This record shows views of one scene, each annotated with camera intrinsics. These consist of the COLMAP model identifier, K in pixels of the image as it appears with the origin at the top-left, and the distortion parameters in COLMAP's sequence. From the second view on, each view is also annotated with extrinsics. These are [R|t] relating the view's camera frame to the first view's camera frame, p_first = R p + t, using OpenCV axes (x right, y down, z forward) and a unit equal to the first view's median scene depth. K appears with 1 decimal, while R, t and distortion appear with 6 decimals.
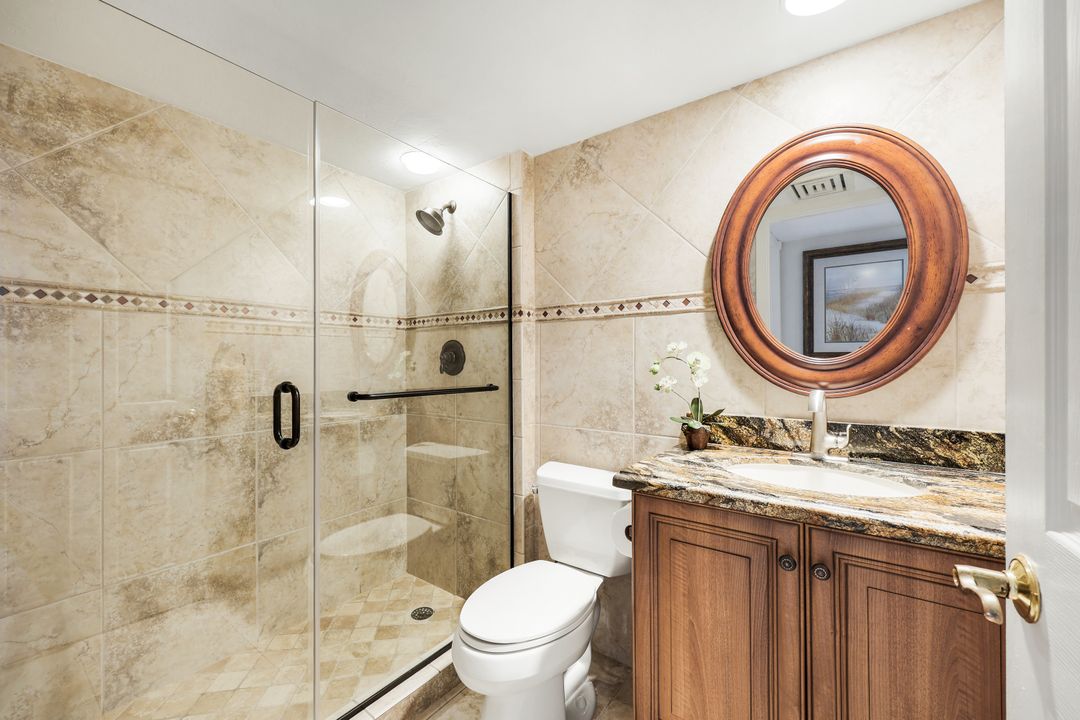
lens RADIAL K [[438.7, 0, 538.5], [0, 438.7, 361.4], [0, 0, 1]] dist [-0.001914, 0.000055]
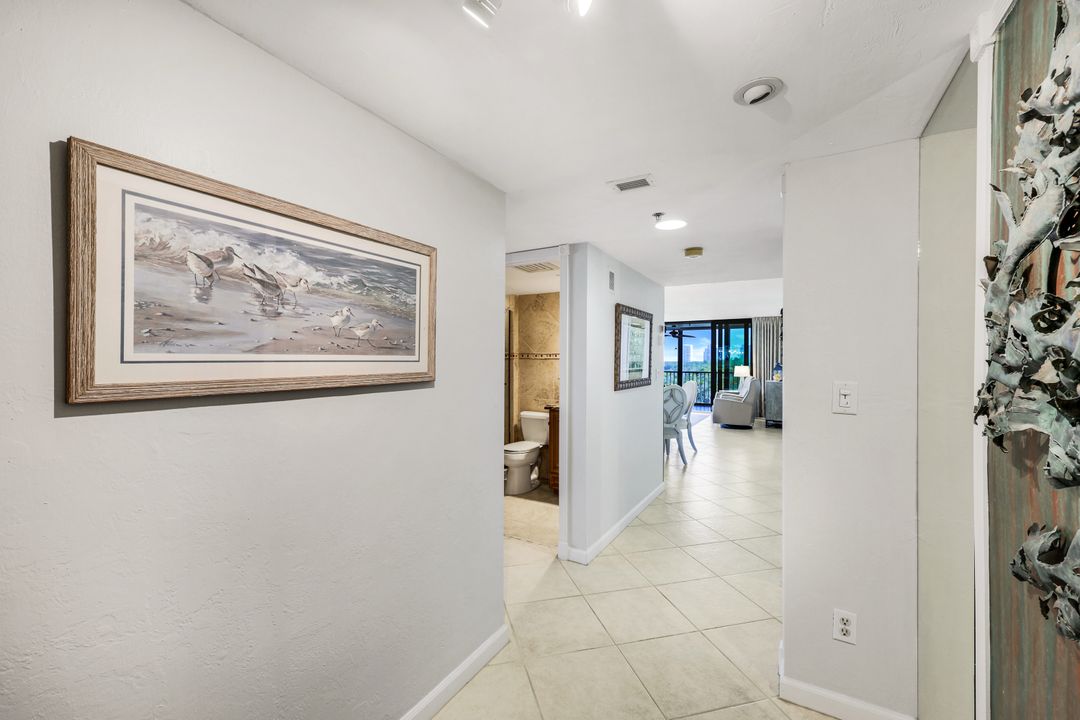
lens RADIAL K [[438.7, 0, 539.3], [0, 438.7, 361.1], [0, 0, 1]] dist [-0.001914, 0.000055]
pose [[0.994078, 0.006585, 0.108473, -0.176299], [-0.006854, 0.999974, 0.002108, -0.086598], [-0.108456, -0.002839, 0.994097, -1.687794]]
